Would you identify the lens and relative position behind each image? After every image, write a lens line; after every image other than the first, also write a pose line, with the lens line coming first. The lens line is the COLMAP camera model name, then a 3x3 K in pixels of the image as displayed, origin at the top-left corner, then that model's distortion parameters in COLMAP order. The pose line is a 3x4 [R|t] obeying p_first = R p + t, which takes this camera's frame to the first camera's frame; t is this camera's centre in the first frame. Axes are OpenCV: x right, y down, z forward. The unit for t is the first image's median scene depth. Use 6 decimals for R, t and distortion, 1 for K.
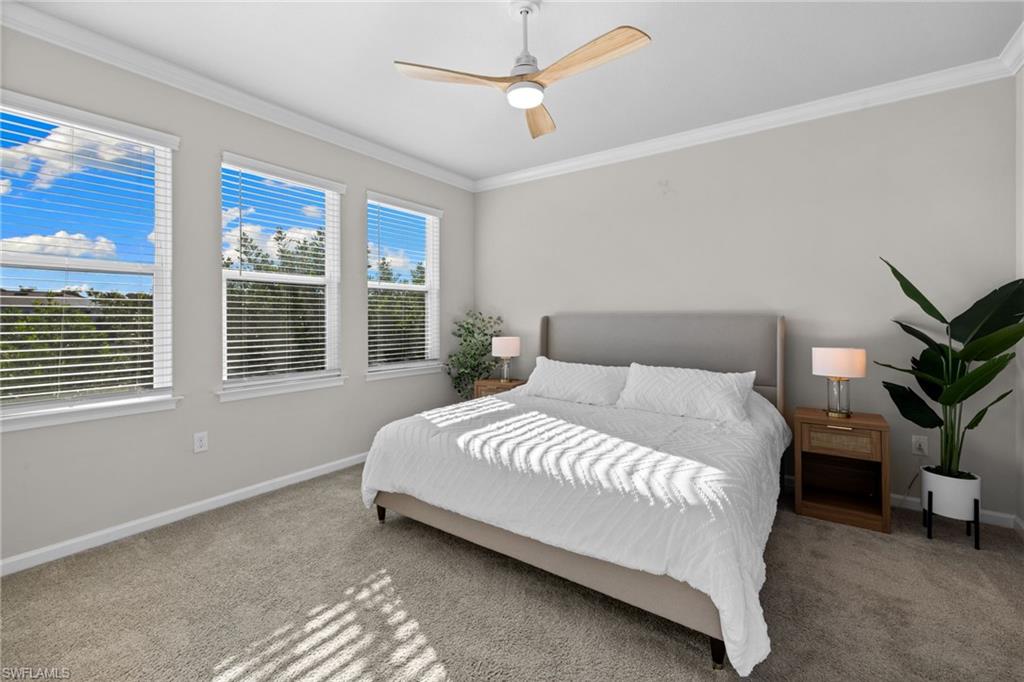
lens RADIAL K [[446.8, 0, 509.2], [0, 446.8, 330.0], [0, 0, 1]] dist [-0.001916, -0.000314]
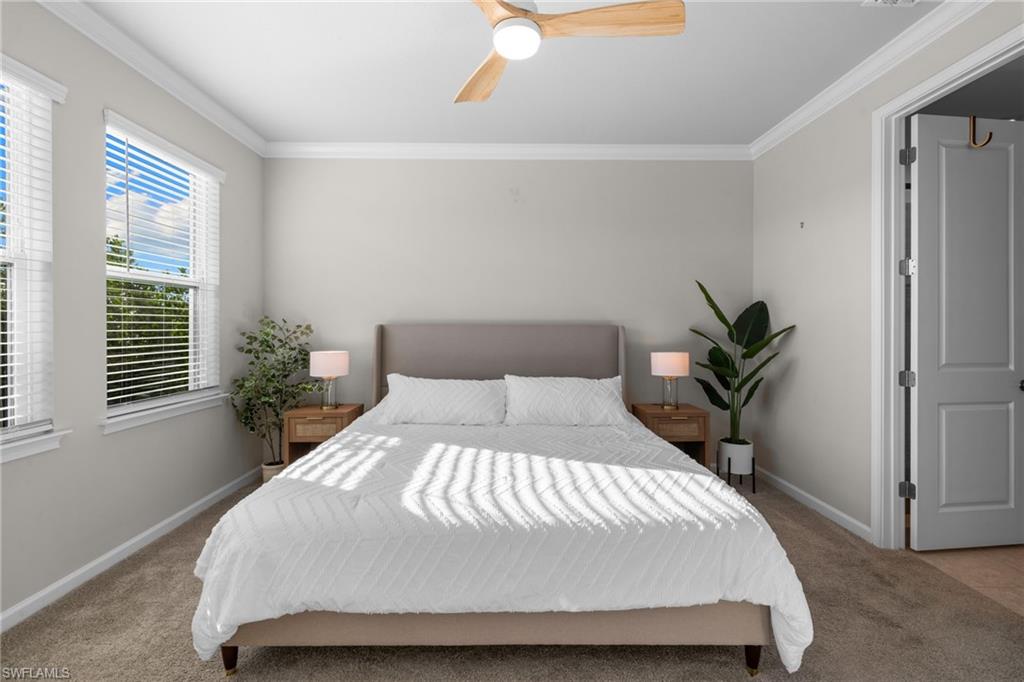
lens RADIAL K [[438.9, 0, 511.7], [0, 438.9, 335.9], [0, 0, 1]] dist [0.000974, -0.000297]
pose [[0.800456, -0.010987, 0.599291, -0.303287], [0.013613, 0.999907, 0.000149, -0.010104], [-0.599238, 0.008038, 0.800531, 0.279579]]
